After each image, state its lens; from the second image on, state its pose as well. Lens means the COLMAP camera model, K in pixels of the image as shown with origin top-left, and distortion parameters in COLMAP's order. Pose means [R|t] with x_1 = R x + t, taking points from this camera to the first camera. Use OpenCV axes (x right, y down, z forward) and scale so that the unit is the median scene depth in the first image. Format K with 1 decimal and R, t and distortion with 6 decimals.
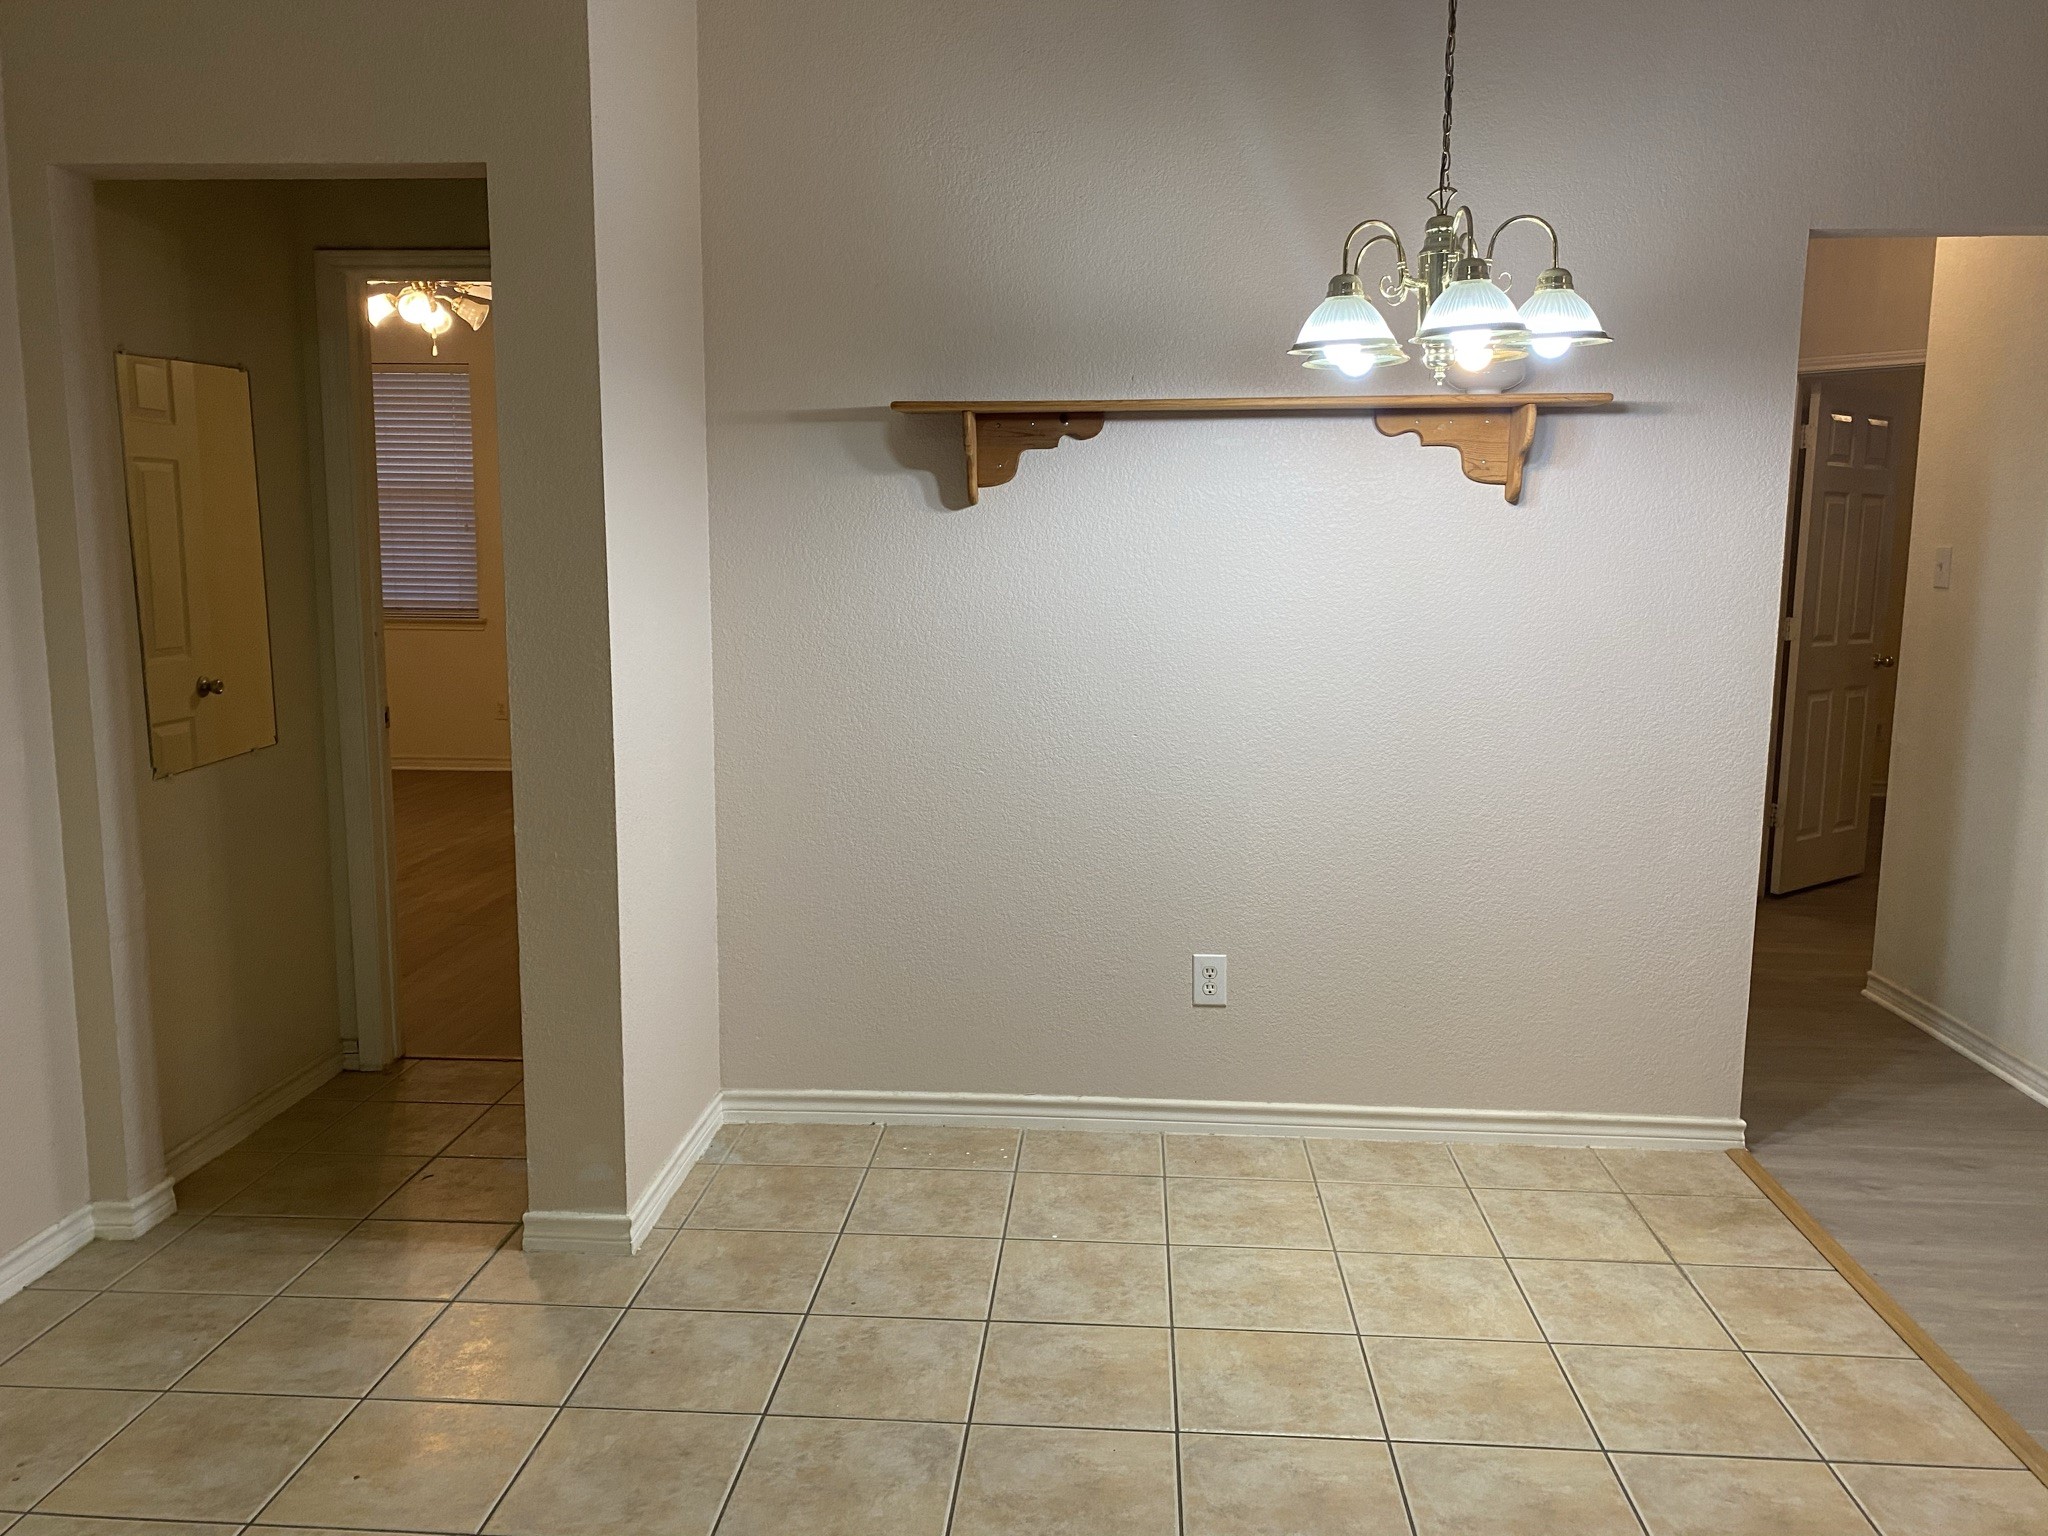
lens RADIAL K [[1539.9, 0, 1025.8], [0, 1539.9, 770.0], [0, 0, 1]] dist [0.007256, -0.031819]
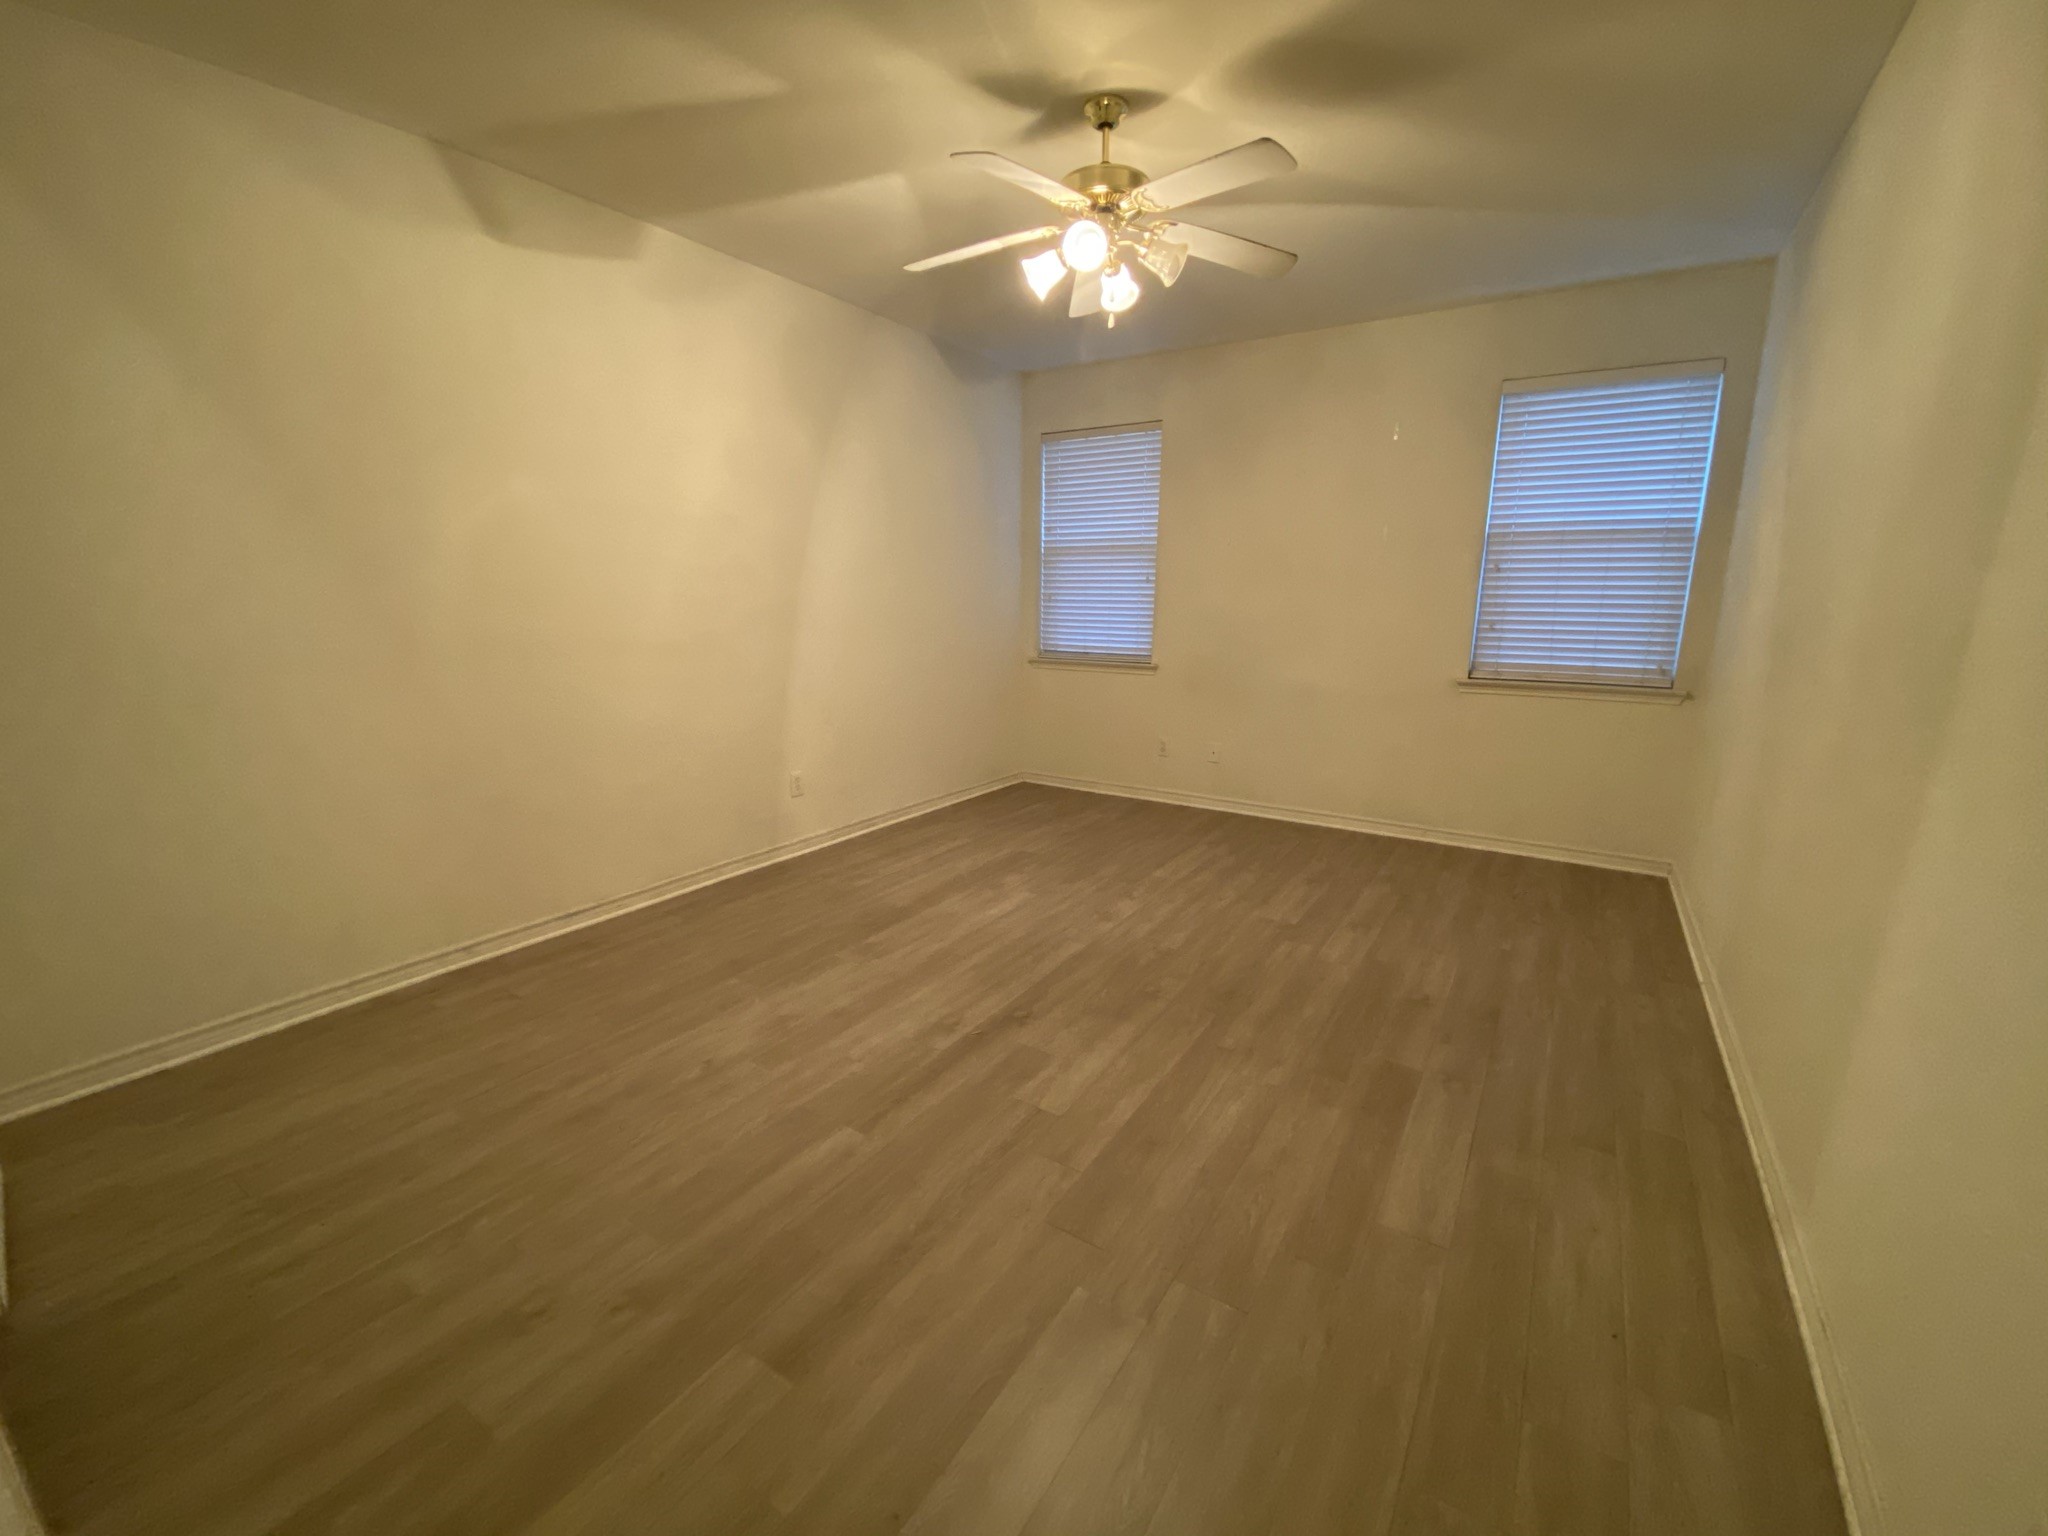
lens RADIAL K [[826.6, 0, 1018.3], [0, 826.6, 767.8], [0, 0, 1]] dist [-0.030586, -0.002718]
pose [[0.869232, 0.107397, -0.482599, -0.151428], [-0.086208, 0.994092, 0.065951, -0.058018], [0.486831, -0.015723, 0.873355, 0.457198]]
